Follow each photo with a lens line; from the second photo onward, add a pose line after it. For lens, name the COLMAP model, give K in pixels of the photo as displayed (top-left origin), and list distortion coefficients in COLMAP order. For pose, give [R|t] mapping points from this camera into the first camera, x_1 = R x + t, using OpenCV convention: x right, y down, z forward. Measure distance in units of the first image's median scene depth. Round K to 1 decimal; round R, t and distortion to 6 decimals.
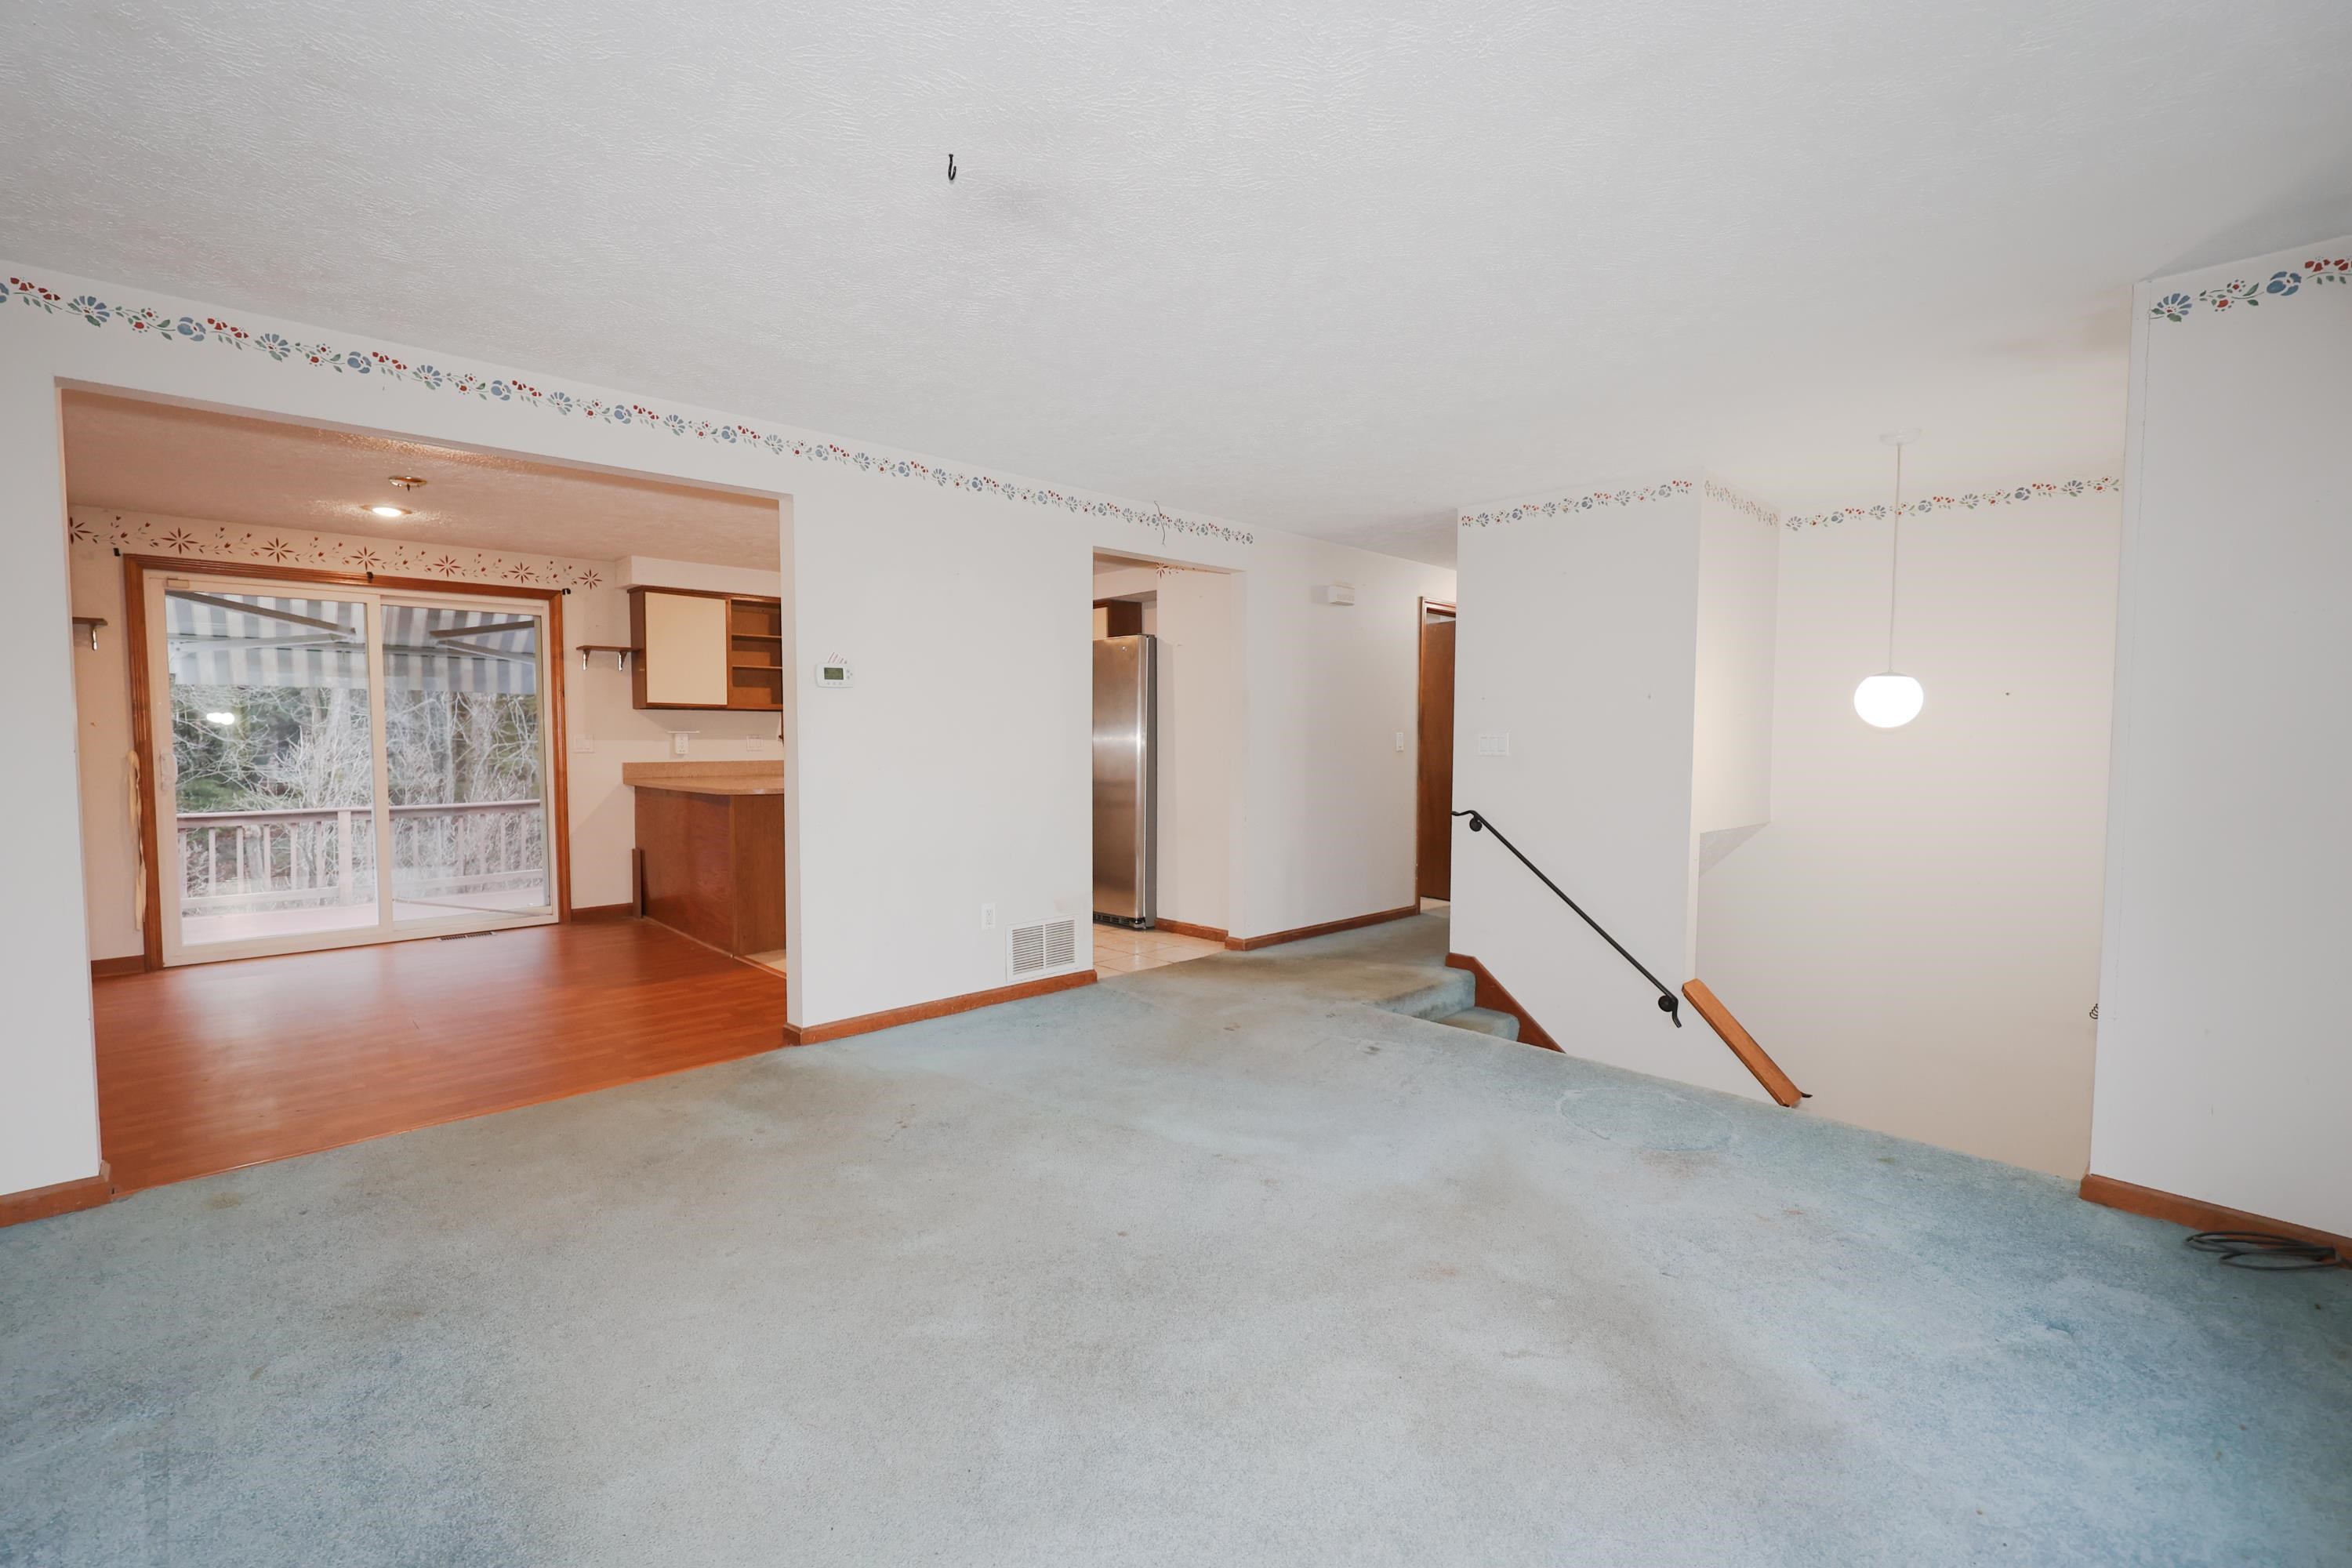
lens RADIAL K [[1023.9, 0, 1183.8], [0, 1023.9, 786.7], [0, 0, 1]] dist [0.000519, -0.000243]
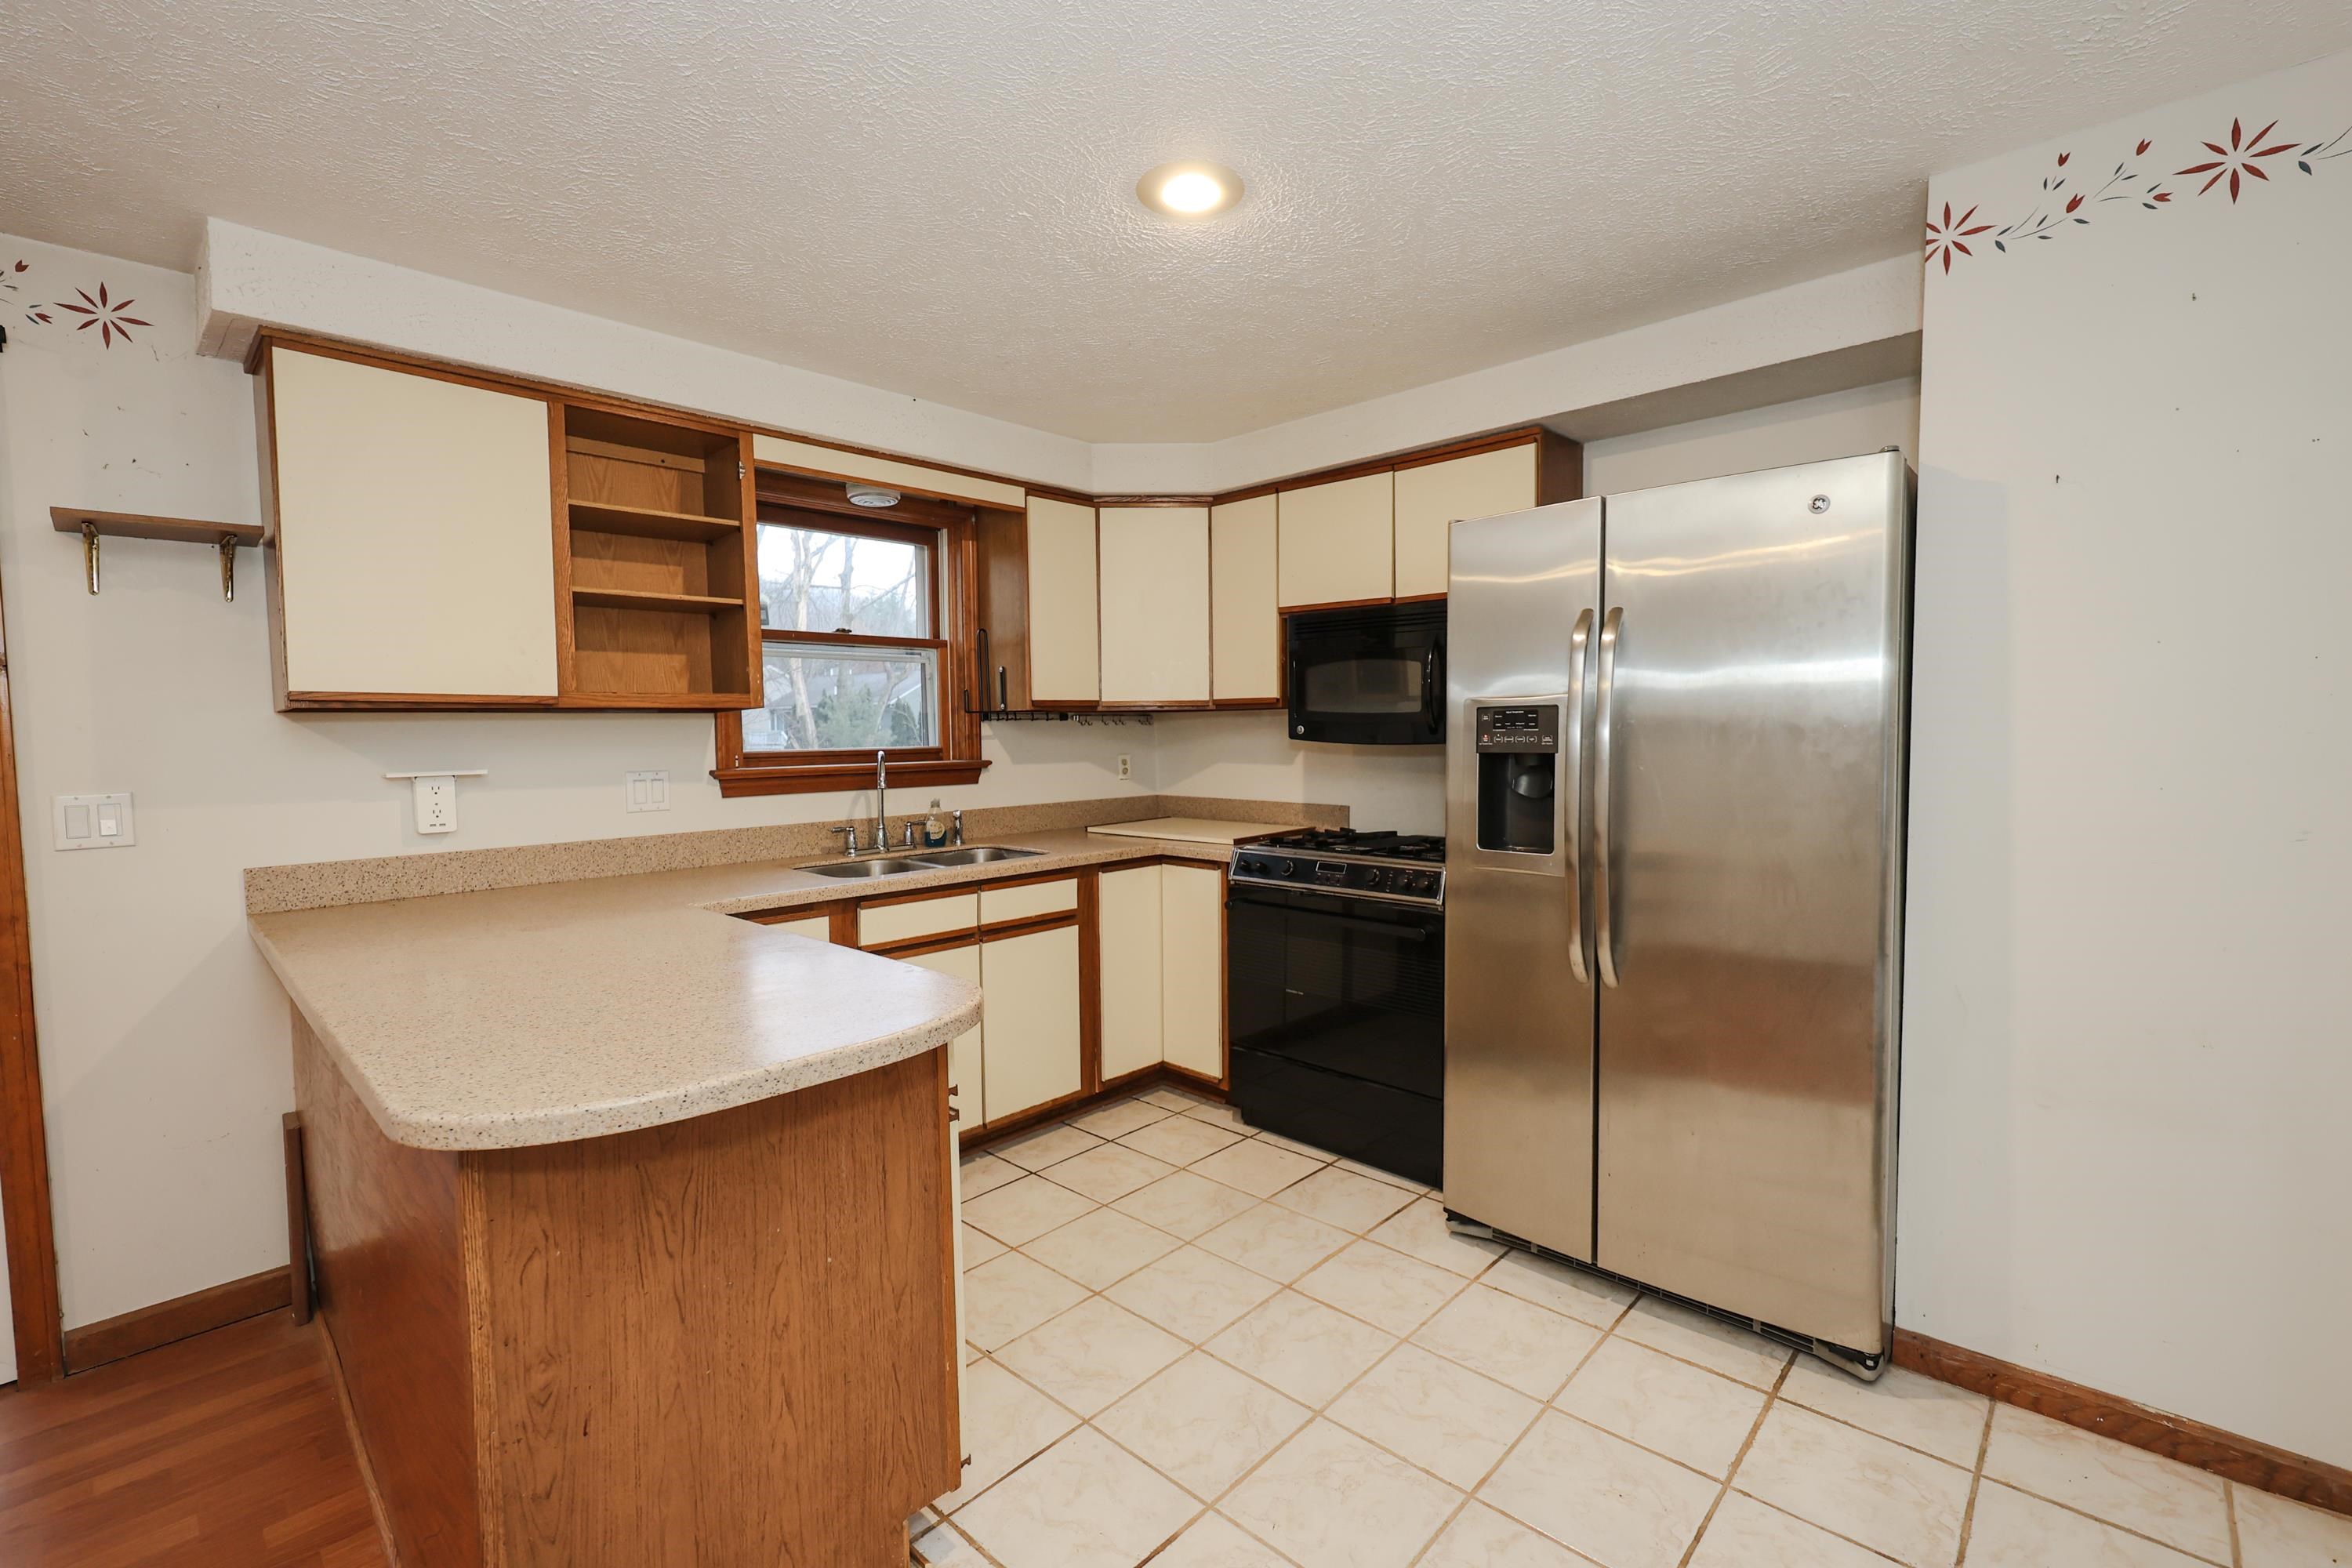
lens RADIAL K [[1023.9, 0, 1183.8], [0, 1023.9, 786.7], [0, 0, 1]] dist [0.000519, -0.000243]
pose [[0.998651, -0.018790, 0.048409, -0.258471], [0.018422, 0.999798, 0.008046, -0.049768], [-0.048550, -0.007143, 0.998795, 0.666499]]
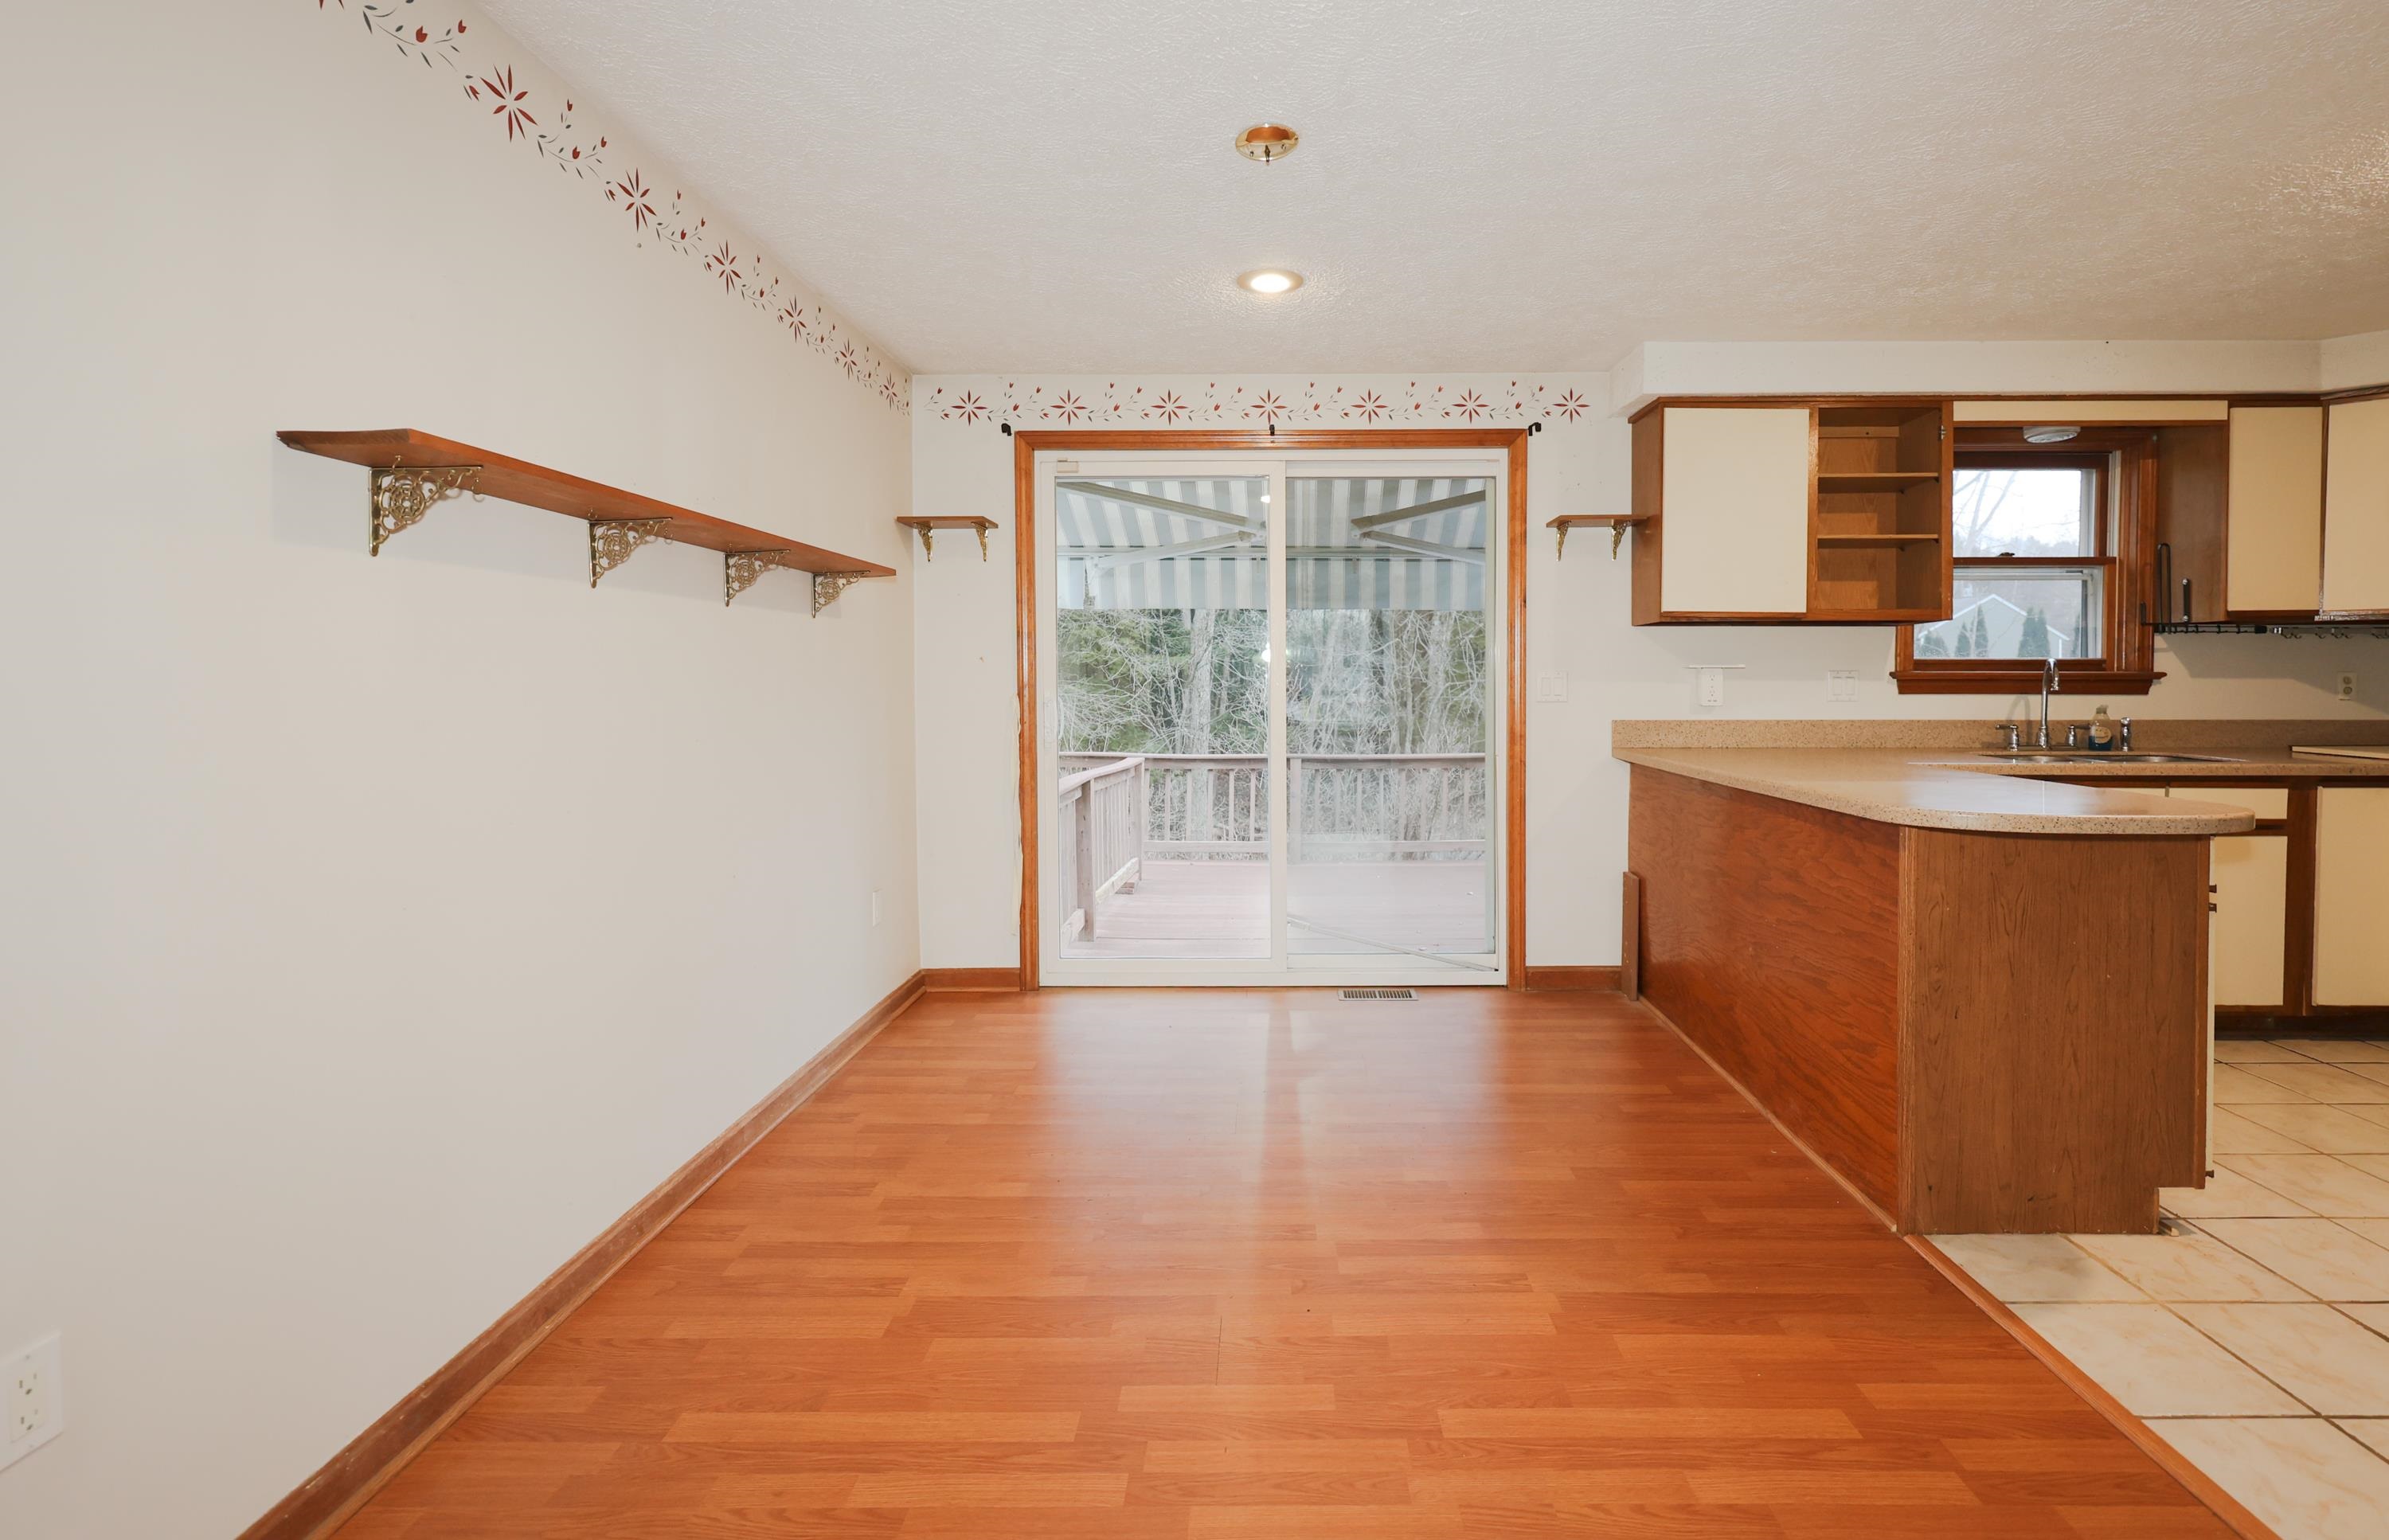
lens RADIAL K [[1067.2, 0, 1258.0], [0, 1067.2, 695.8], [0, 0, 1]] dist [0.001635, 0.000063]
pose [[0.716530, 0.012801, -0.697439, -0.284334], [-0.033410, 0.999314, -0.015984, -0.021623], [0.696756, 0.034754, 0.716466, 0.450889]]
